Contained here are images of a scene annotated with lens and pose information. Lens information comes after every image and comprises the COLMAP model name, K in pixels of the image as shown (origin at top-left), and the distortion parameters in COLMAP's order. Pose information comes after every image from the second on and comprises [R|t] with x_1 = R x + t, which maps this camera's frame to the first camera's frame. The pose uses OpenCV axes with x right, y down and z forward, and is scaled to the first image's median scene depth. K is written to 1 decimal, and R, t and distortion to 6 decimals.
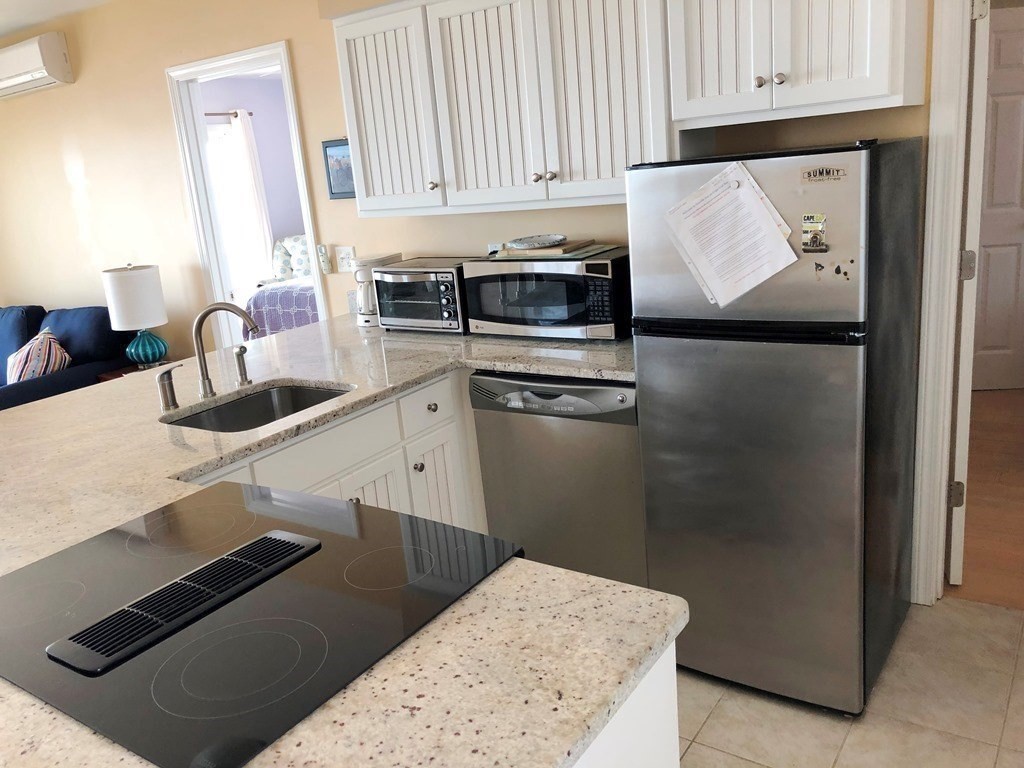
lens RADIAL K [[831.5, 0, 510.3], [0, 831.5, 391.9], [0, 0, 1]] dist [0.021351, -0.016641]
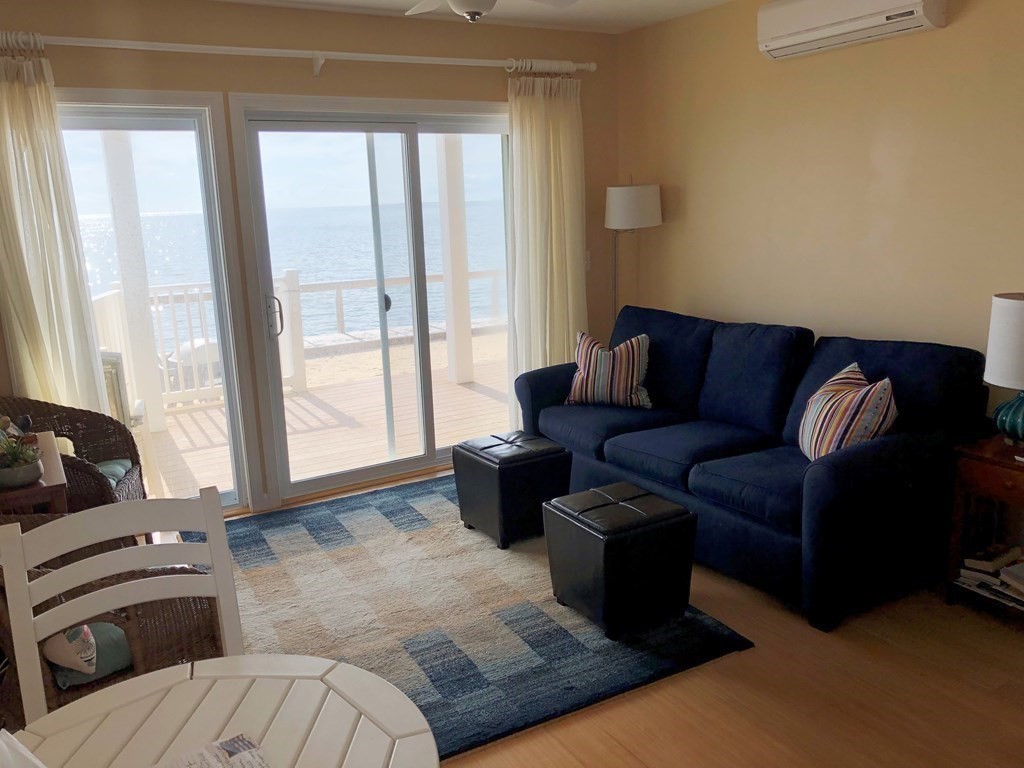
lens RADIAL K [[836.0, 0, 512.0], [0, 836.0, 384.0], [0, 0, 1]] dist [0.008213, -0.011585]
pose [[0.907680, 0.143985, -0.394190, -0.815693], [-0.154450, 0.987987, 0.005236, -0.025712], [0.390209, 0.056130, 0.919014, 0.338262]]
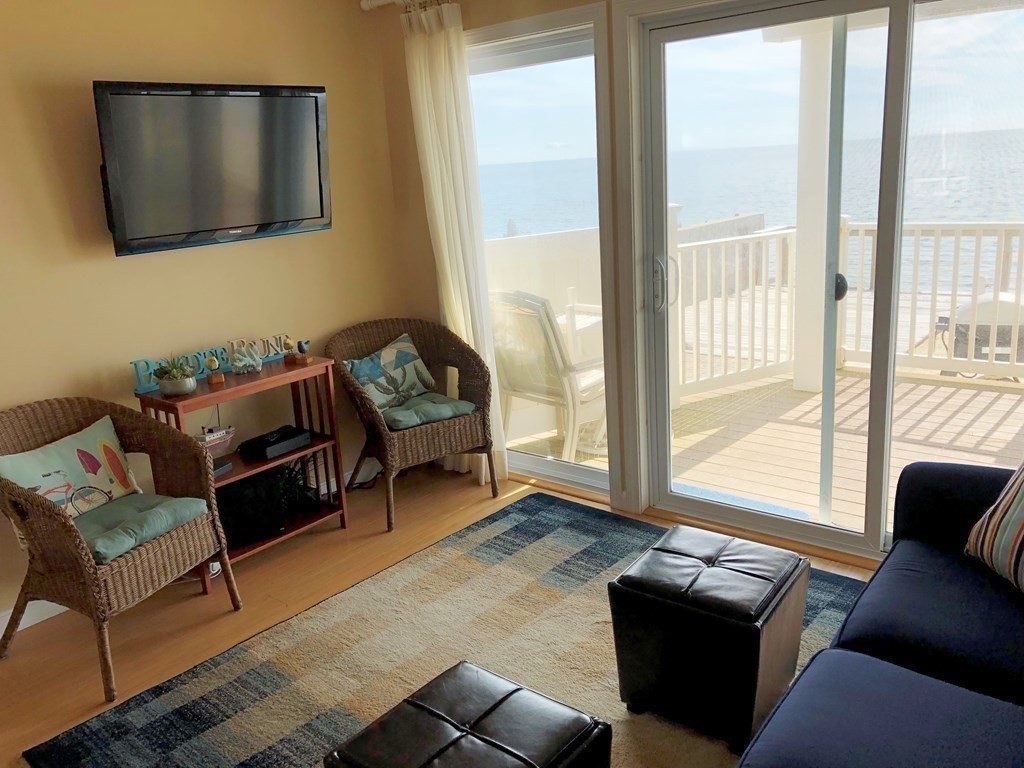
lens RADIAL K [[836.0, 0, 512.0], [0, 836.0, 384.0], [0, 0, 1]] dist [0.008213, -0.011585]
pose [[-0.096093, 0.339036, -0.935853, -0.646549], [-0.188887, 0.916909, 0.351568, -0.302621], [0.977286, 0.210554, -0.024069, 1.335122]]
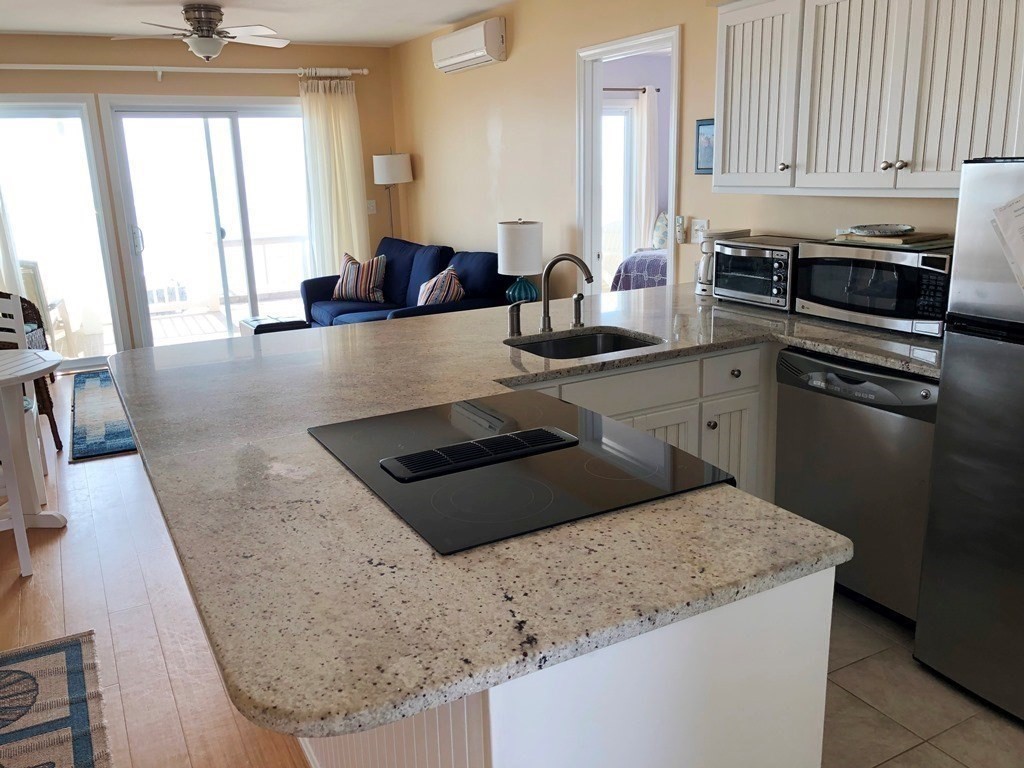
lens RADIAL K [[836.0, 0, 512.0], [0, 836.0, 384.0], [0, 0, 1]] dist [0.008213, -0.011585]
pose [[0.893047, 0.174783, -0.414629, 0.091386], [-0.167898, 0.984361, 0.053322, 0.021973], [0.417465, 0.021997, 0.908427, -0.091216]]
